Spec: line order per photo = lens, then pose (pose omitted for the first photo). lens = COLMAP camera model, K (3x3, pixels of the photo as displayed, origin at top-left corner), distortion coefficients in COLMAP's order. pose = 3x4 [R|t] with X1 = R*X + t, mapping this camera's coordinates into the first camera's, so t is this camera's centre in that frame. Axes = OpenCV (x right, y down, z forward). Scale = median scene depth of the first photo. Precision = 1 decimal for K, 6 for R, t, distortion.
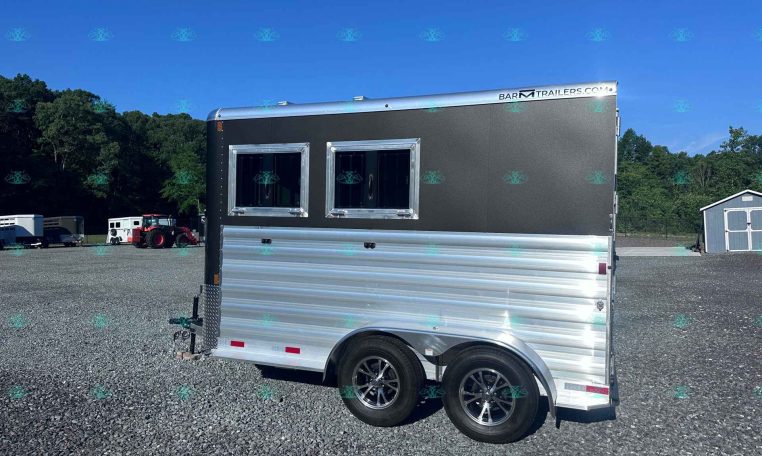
lens RADIAL K [[532.1, 0, 379.0], [0, 532.1, 228.6], [0, 0, 1]] dist [0.019905, -0.022466]
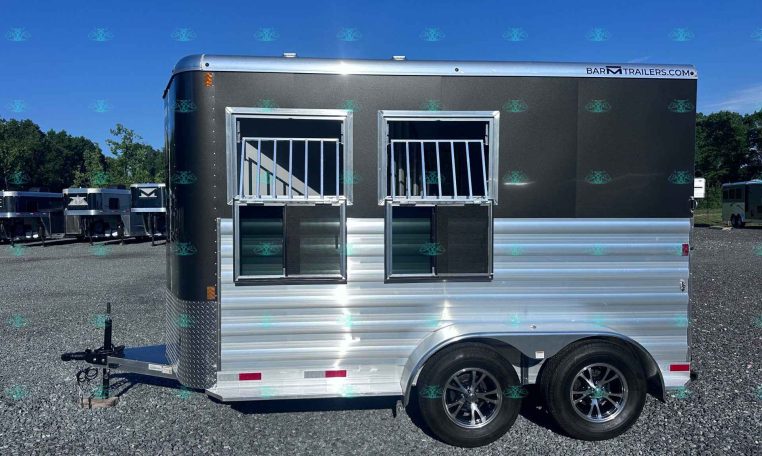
lens RADIAL K [[532.1, 0, 379.8], [0, 532.1, 232.0], [0, 0, 1]] dist [0.019905, -0.022466]
pose [[0.899221, -0.038407, 0.435806, -0.466139], [0.024299, 0.998986, 0.037901, -0.009998], [-0.436819, -0.023491, 0.899242, 0.286227]]
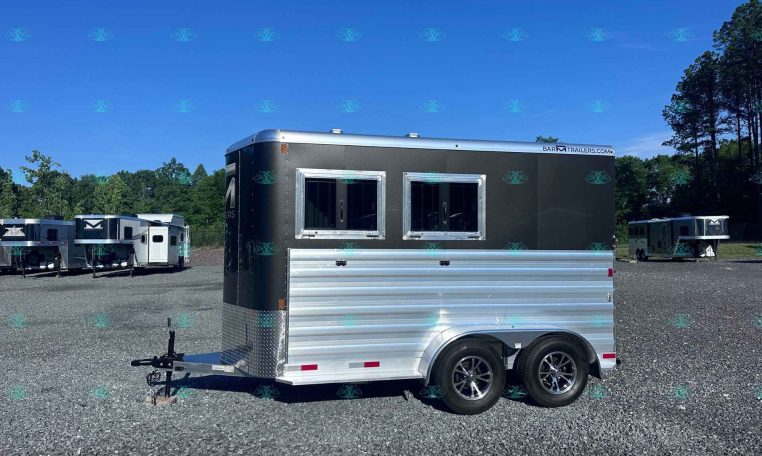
lens RADIAL K [[532.1, 0, 378.1], [0, 532.1, 227.6], [0, 0, 1]] dist [0.019905, -0.022466]
pose [[0.834101, 0.000710, 0.551611, -0.784924], [0.018418, 0.999406, -0.029135, -0.014925], [-0.551304, 0.034461, 0.833593, 0.104030]]
